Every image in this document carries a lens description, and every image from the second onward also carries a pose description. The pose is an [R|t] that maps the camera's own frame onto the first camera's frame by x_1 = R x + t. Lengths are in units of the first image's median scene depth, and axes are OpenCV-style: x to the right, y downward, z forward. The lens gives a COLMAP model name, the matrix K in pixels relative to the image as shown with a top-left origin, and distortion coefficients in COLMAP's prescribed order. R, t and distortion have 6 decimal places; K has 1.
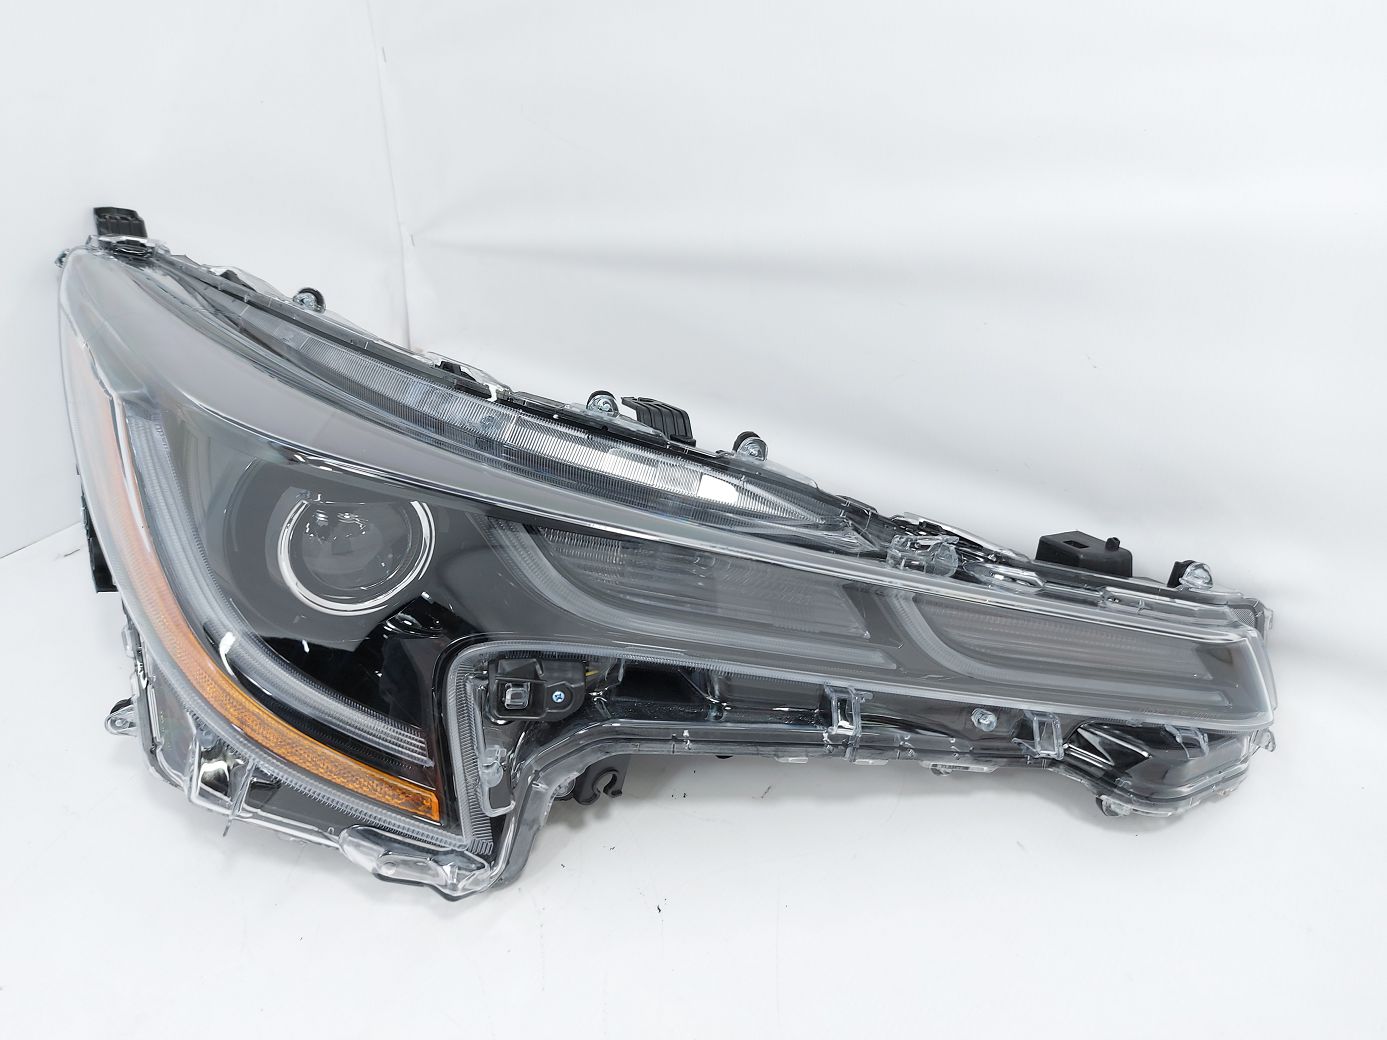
lens RADIAL K [[960.0, 0, 693.5], [0, 960.0, 520.0], [0, 0, 1]] dist [0.066451, -0.080171]
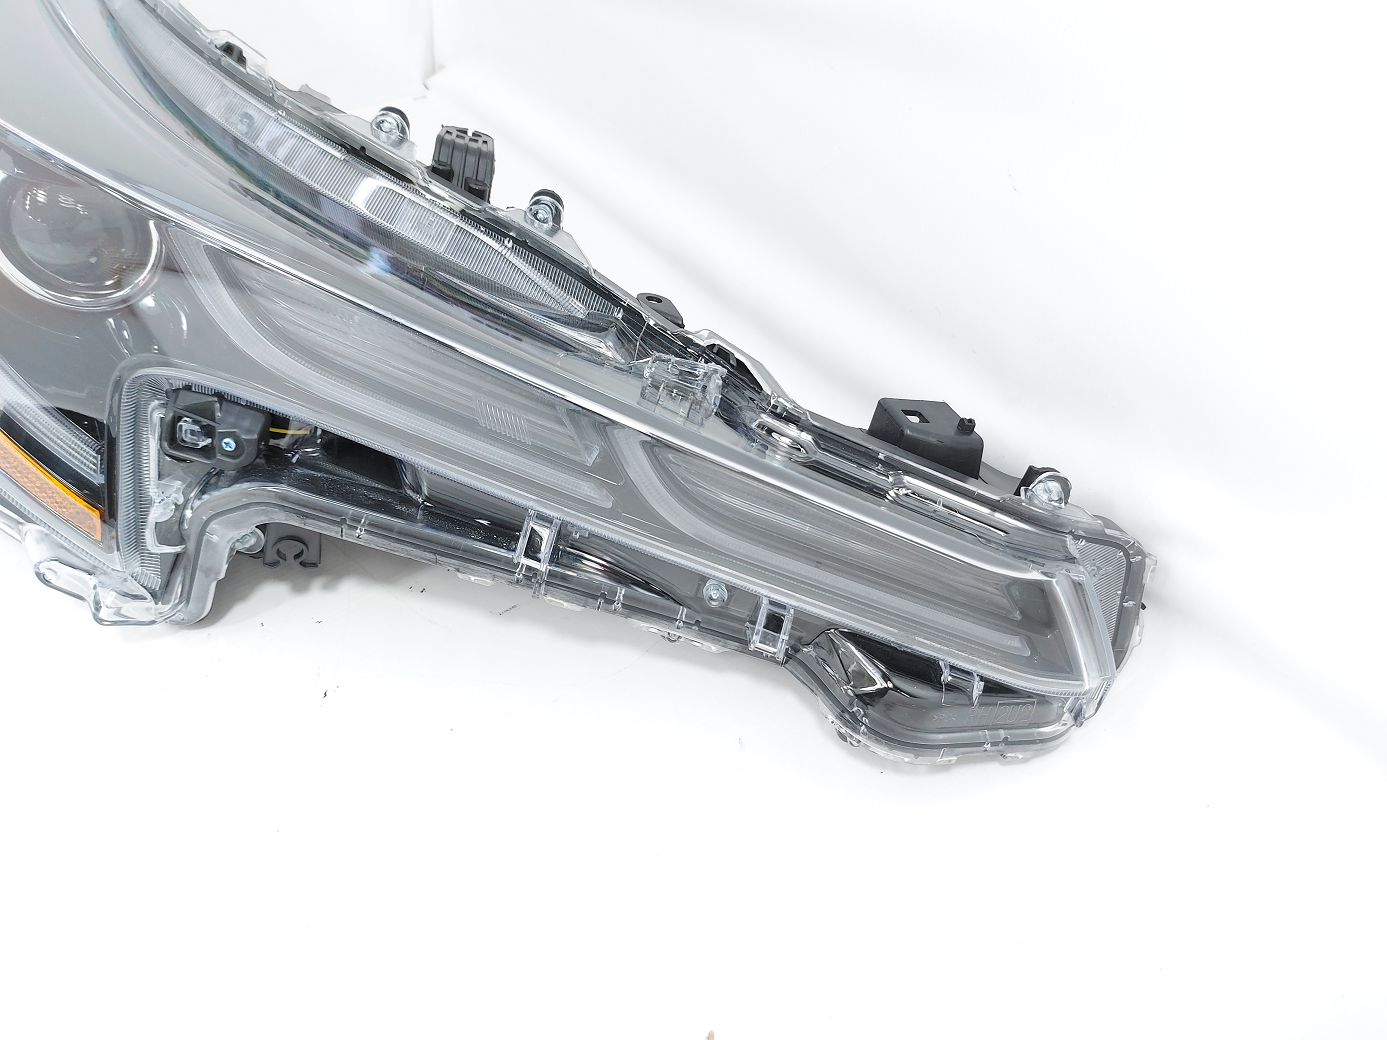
lens RADIAL K [[960.0, 0, 693.5], [0, 960.0, 520.0], [0, 0, 1]] dist [0.066451, -0.080171]
pose [[0.948662, 0.242909, -0.202574, 0.431592], [-0.200348, 0.957083, 0.209411, -0.023086], [0.244748, -0.158075, 0.956614, 0.212585]]
